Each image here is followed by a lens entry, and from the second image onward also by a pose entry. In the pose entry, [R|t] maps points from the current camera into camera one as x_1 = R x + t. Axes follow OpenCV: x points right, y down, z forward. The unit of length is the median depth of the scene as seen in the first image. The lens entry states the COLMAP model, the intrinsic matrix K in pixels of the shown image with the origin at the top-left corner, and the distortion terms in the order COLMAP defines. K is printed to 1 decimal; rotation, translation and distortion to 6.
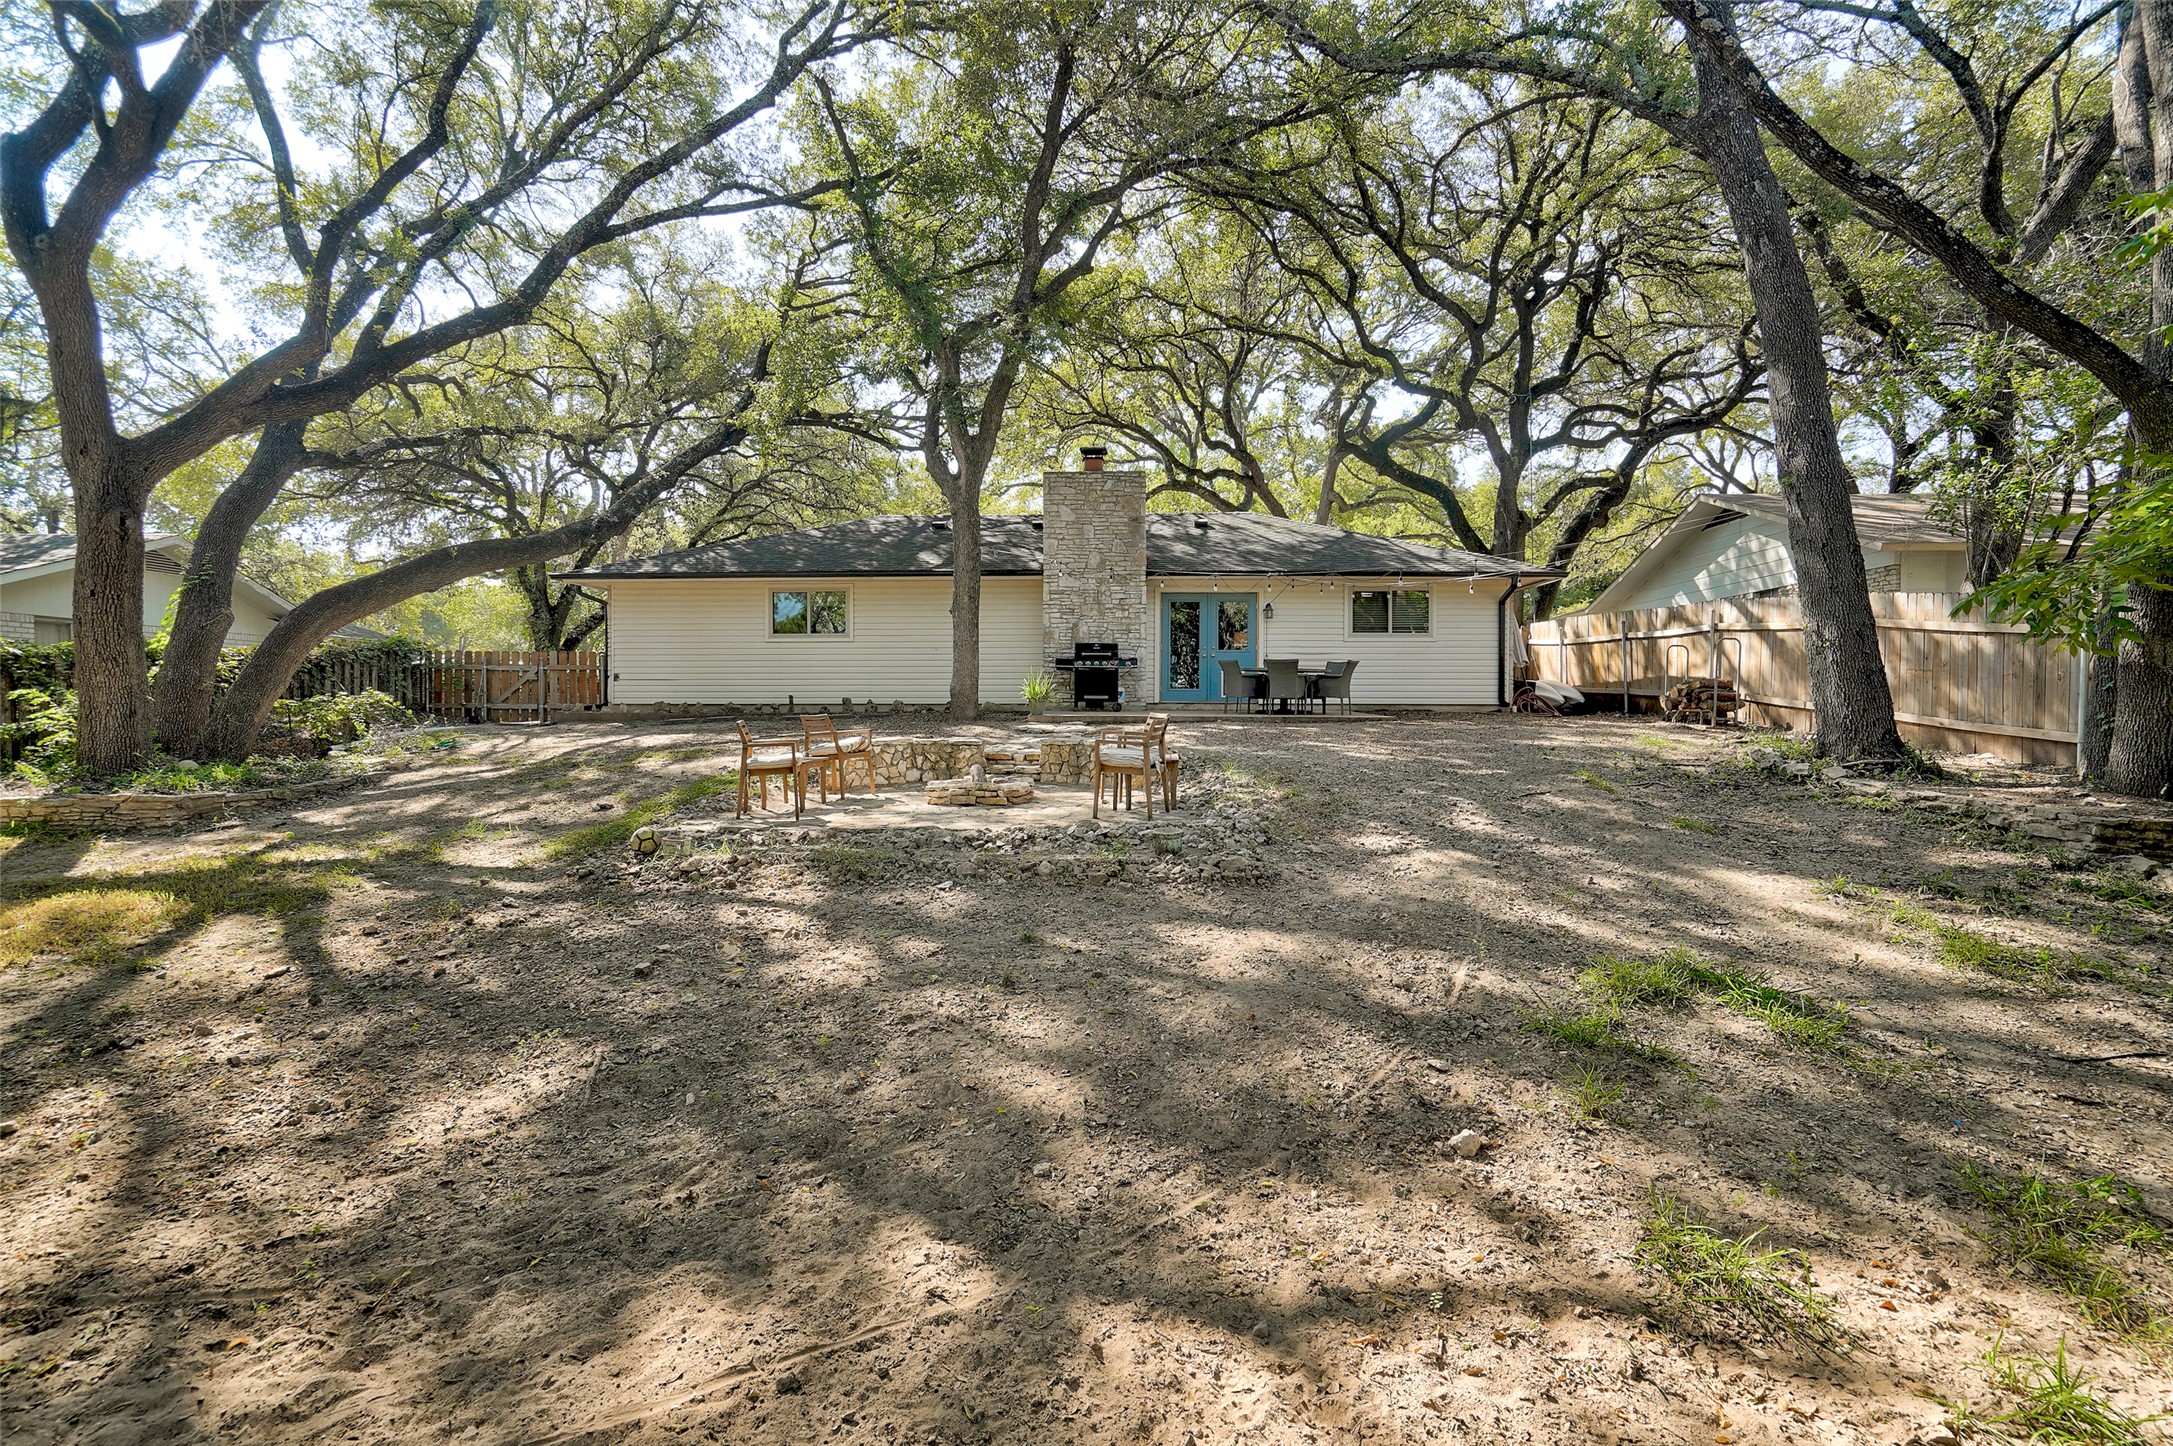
lens RADIAL K [[1158.5, 0, 1089.8], [0, 1158.5, 722.2], [0, 0, 1]] dist [0.011850, 0.005699]
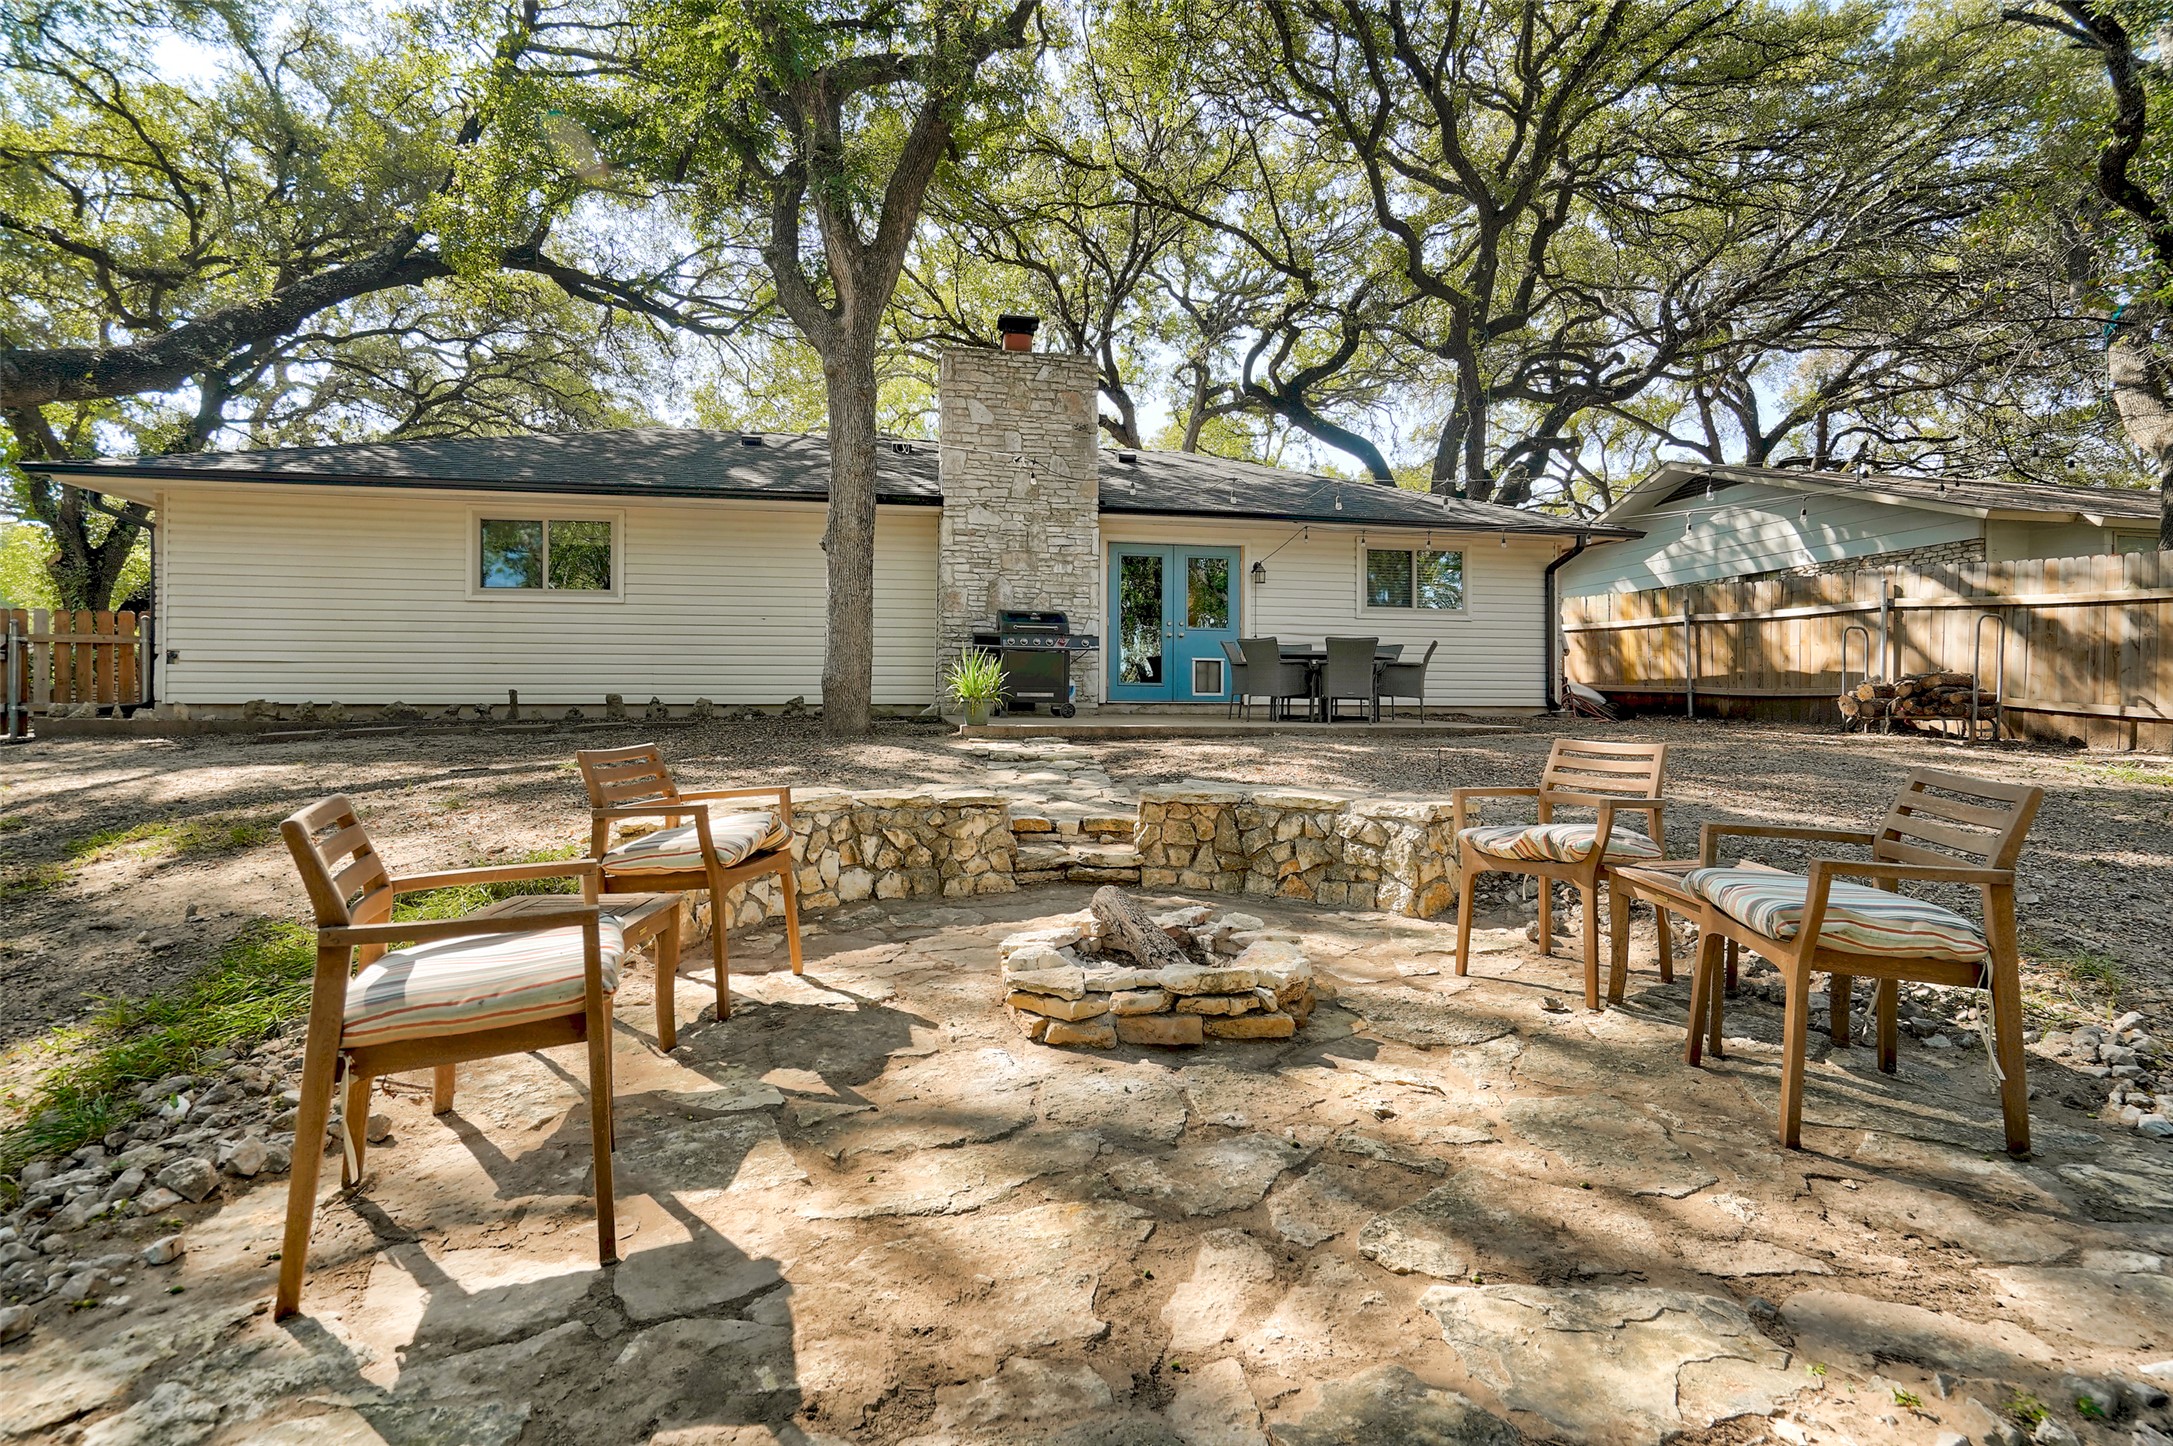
lens RADIAL K [[1086.3, 0, 1085.8], [0, 1086.3, 718.8], [0, 0, 1]] dist [-0.001993, 0.001796]
pose [[0.970981, -0.001022, 0.239155, -0.106570], [0.000982, 0.999999, 0.000285, -0.008176], [-0.239155, -0.000042, 0.970981, 0.394104]]
